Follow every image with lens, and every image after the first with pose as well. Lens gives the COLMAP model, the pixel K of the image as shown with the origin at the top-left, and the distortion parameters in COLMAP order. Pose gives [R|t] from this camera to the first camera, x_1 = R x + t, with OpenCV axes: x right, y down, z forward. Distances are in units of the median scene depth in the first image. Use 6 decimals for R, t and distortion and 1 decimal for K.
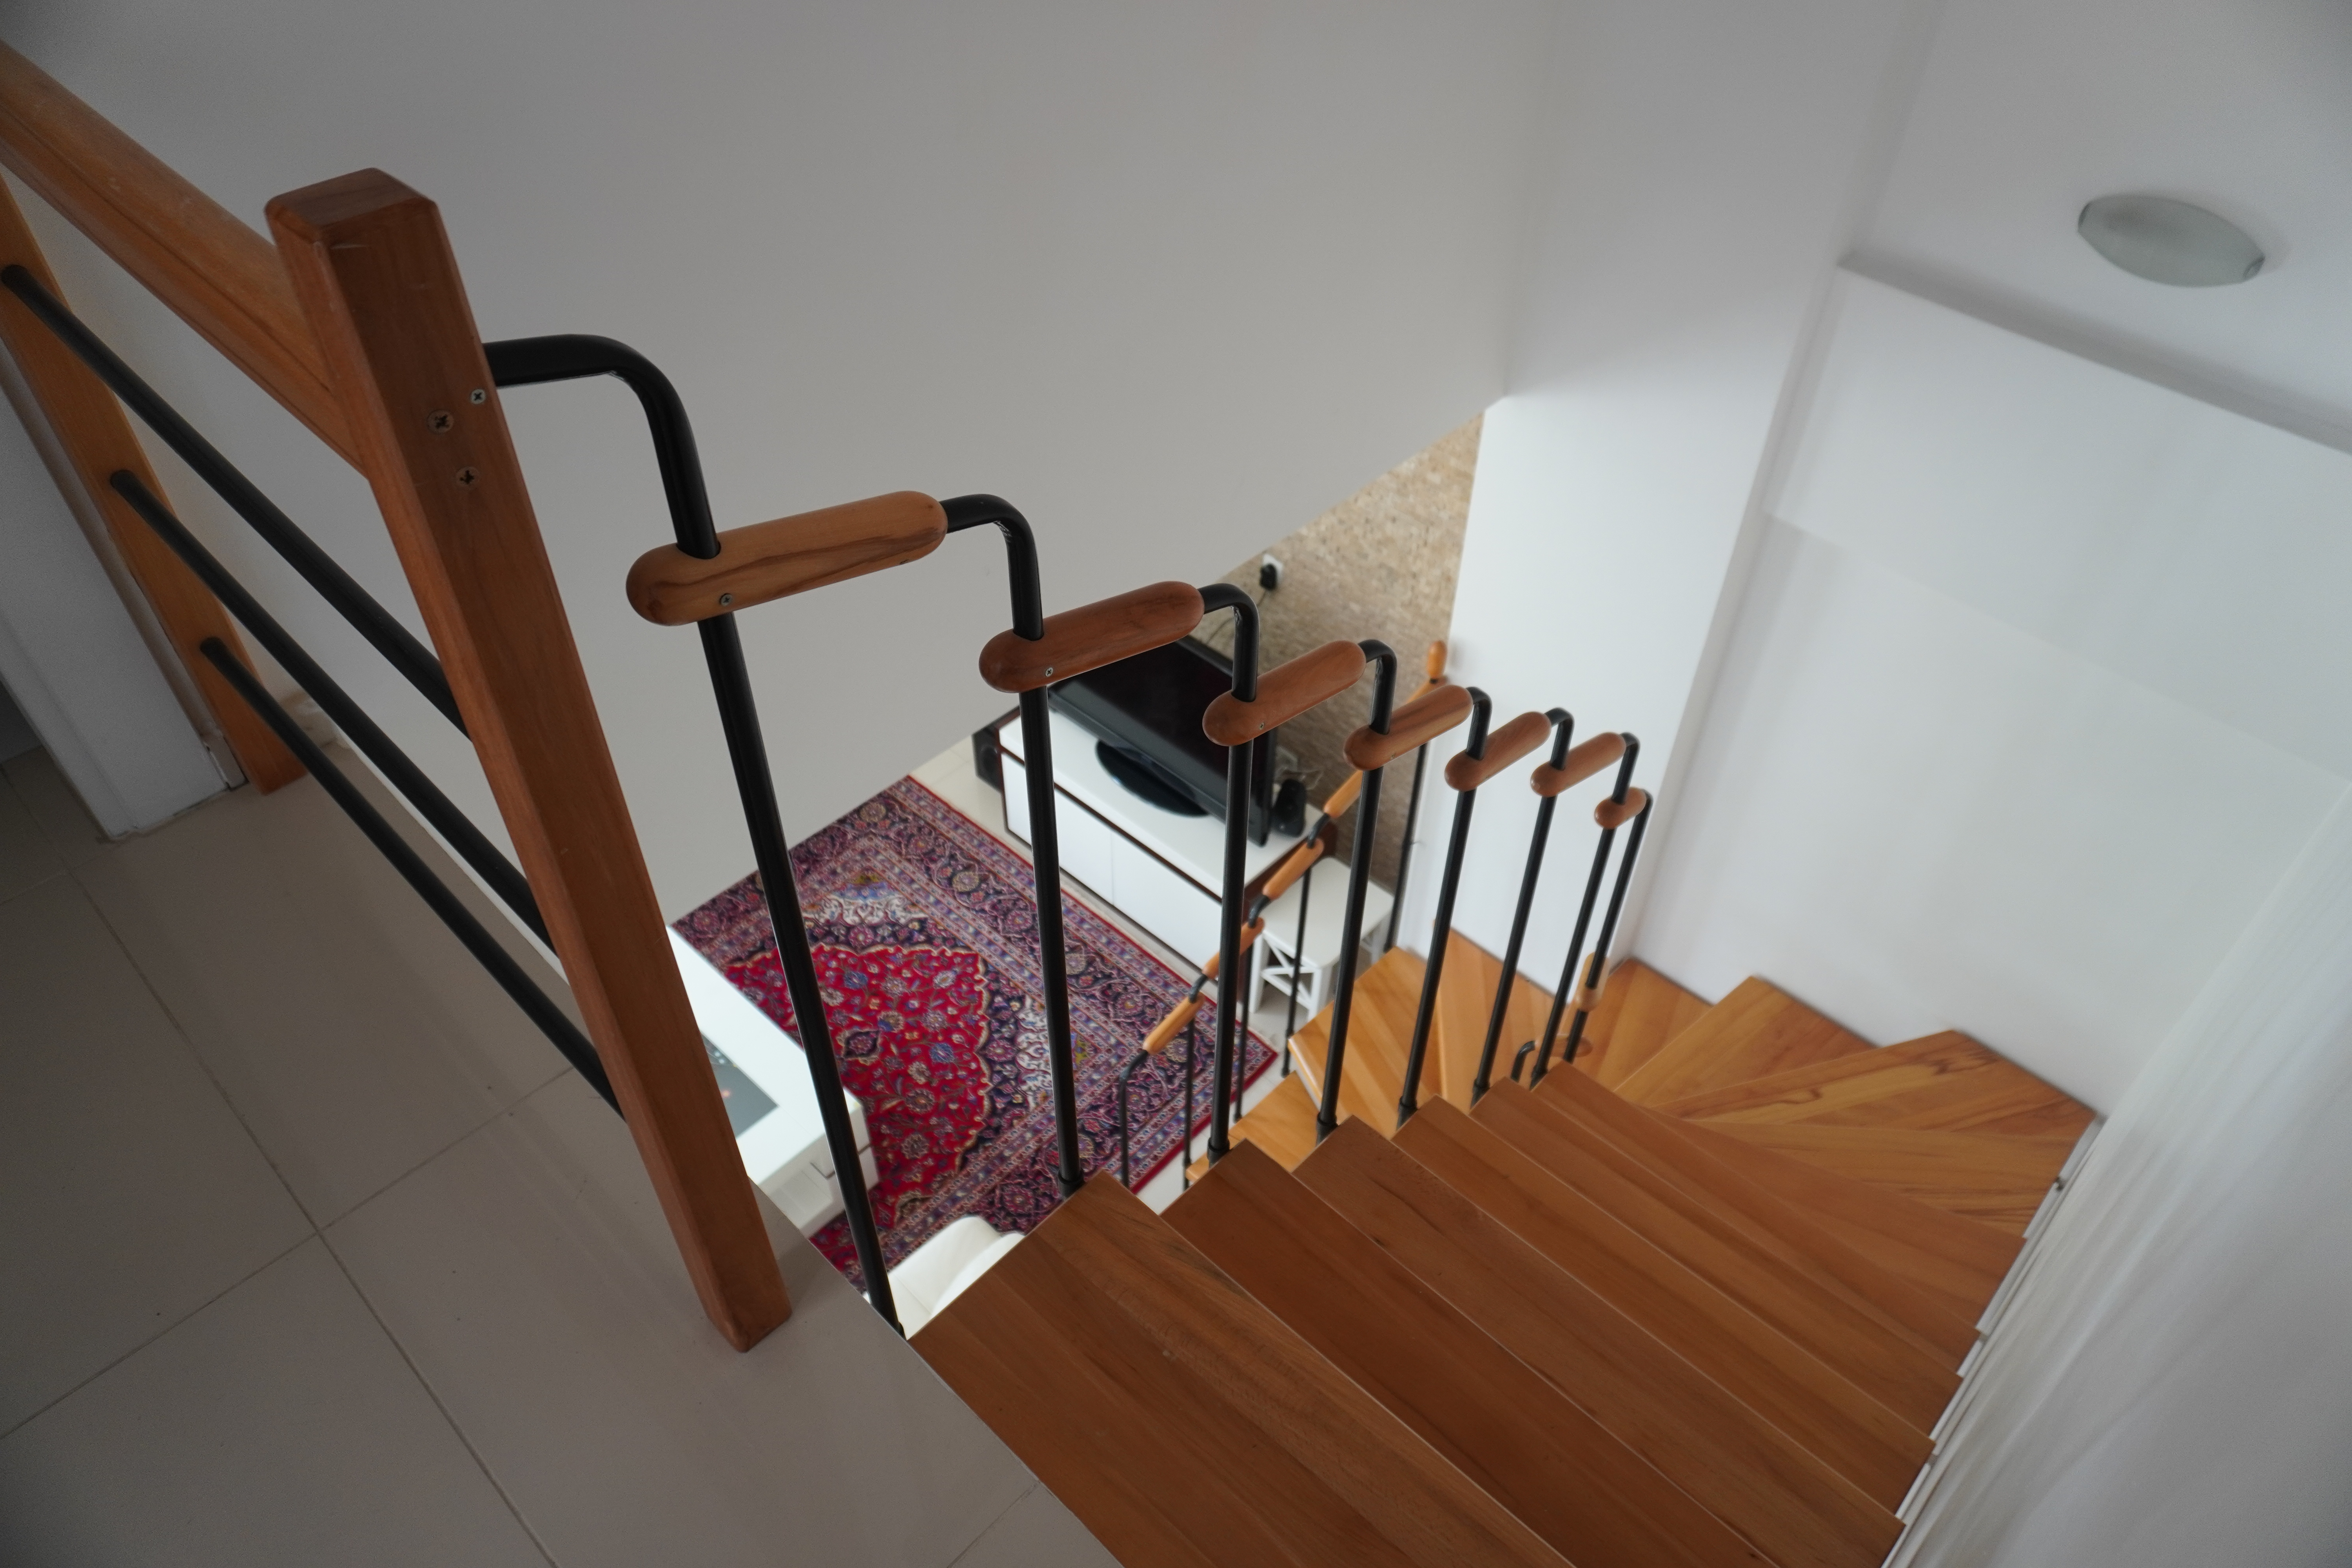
lens RADIAL K [[1565.5, 0, 1182.8], [0, 1565.5, 784.1], [0, 0, 1]] dist [-0.054367, 0.033456]
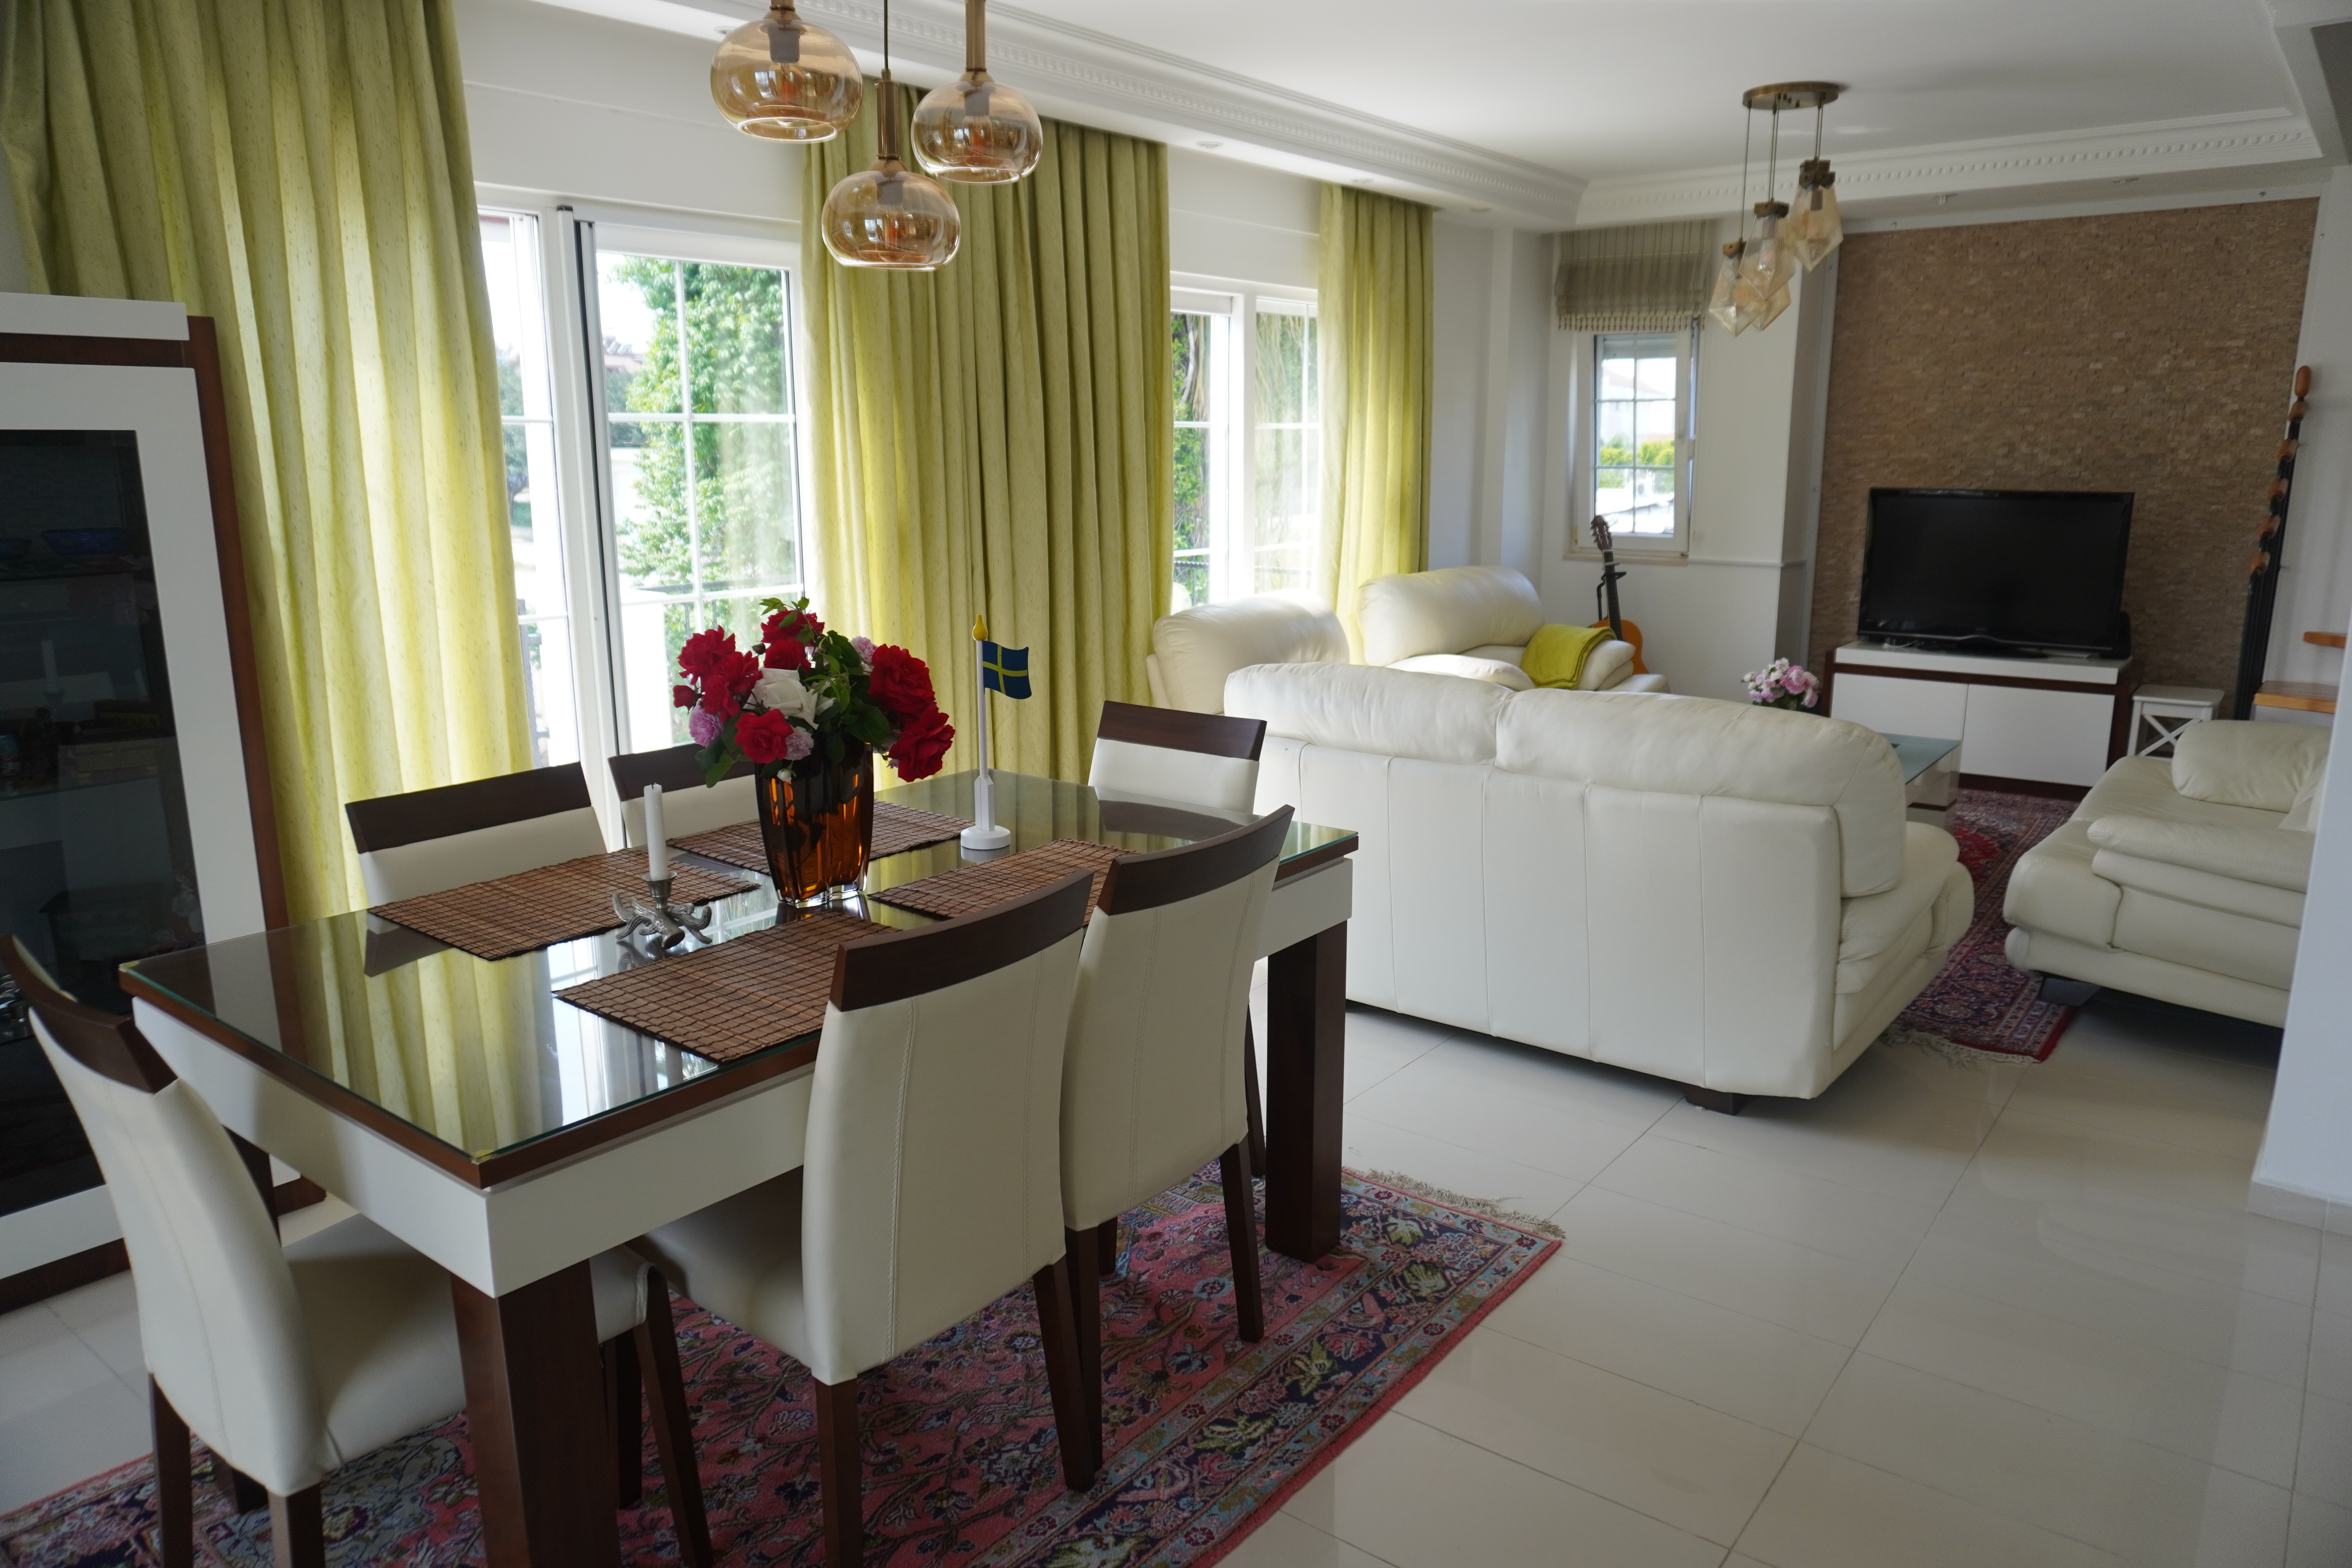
lens RADIAL K [[1565.5, 0, 1171.8], [0, 1565.5, 792.0], [0, 0, 1]] dist [-0.054367, 0.033456]
pose [[0.995630, -0.038798, 0.084950, -0.849164], [0.077743, 0.848339, -0.523715, 0.755710], [-0.051748, 0.528031, 0.847647, 0.032989]]
